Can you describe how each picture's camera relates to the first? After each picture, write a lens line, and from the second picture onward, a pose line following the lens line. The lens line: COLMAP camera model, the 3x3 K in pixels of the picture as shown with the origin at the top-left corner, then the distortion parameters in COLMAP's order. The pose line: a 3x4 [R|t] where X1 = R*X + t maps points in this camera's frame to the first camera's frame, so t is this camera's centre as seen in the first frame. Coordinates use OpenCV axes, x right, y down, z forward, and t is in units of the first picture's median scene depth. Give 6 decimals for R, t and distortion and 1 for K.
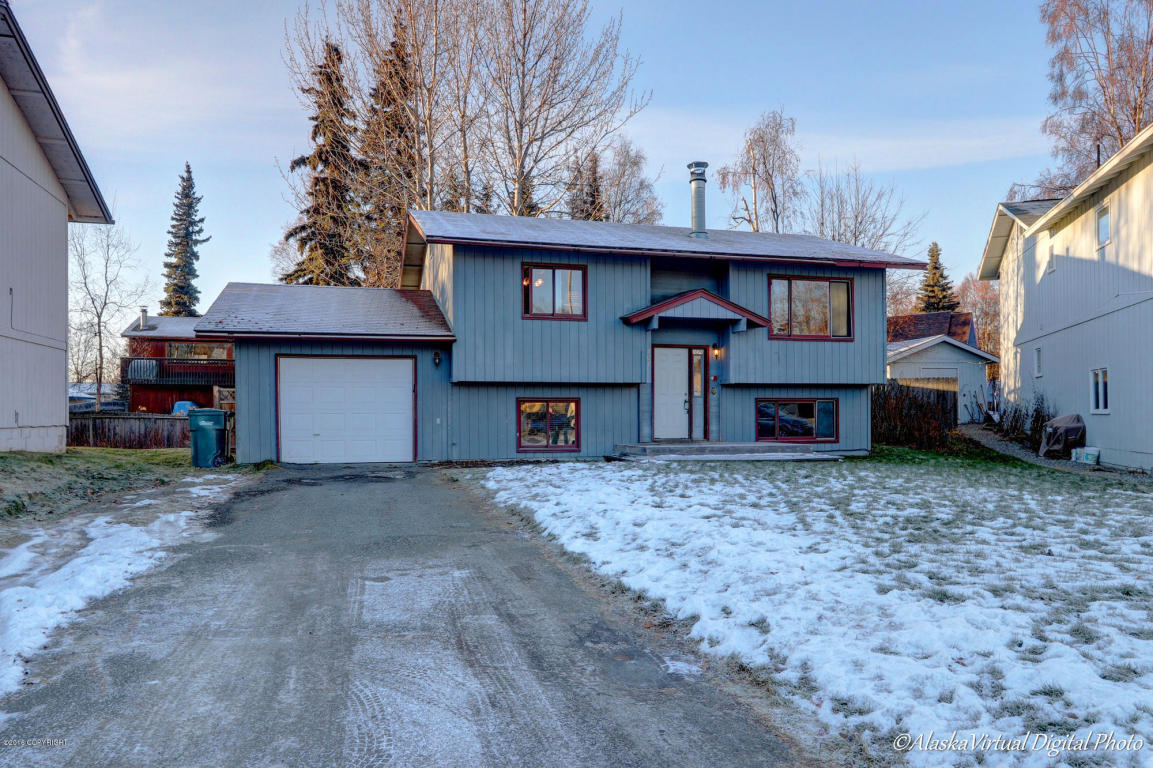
lens RADIAL K [[725.6, 0, 576.5], [0, 725.6, 384.0], [0, 0, 1]] dist [-0.020973, 0.000389]
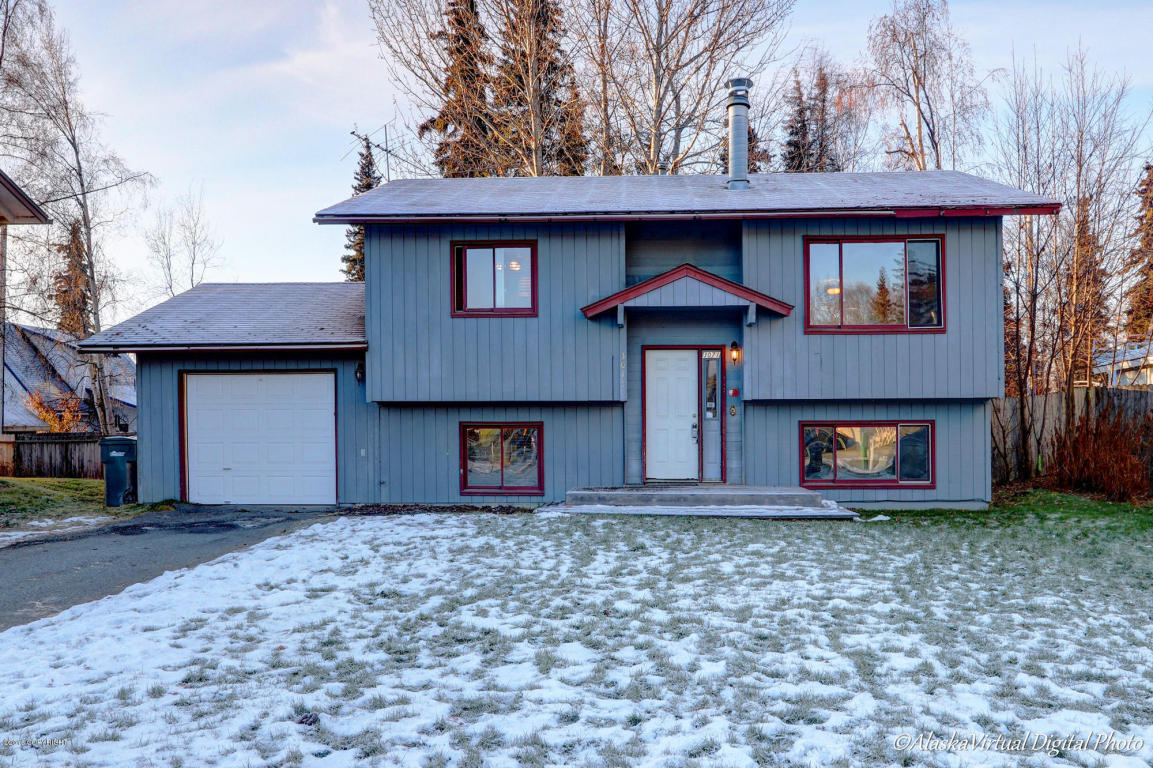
lens RADIAL K [[950.9, 0, 576.5], [0, 950.9, 399.0], [0, 0, 1]] dist [-0.009854, -0.004796]
pose [[0.956267, -0.010831, -0.292296, 0.319114], [0.012396, 0.999917, 0.003505, -0.006936], [0.292234, -0.006975, 0.956322, 0.095804]]
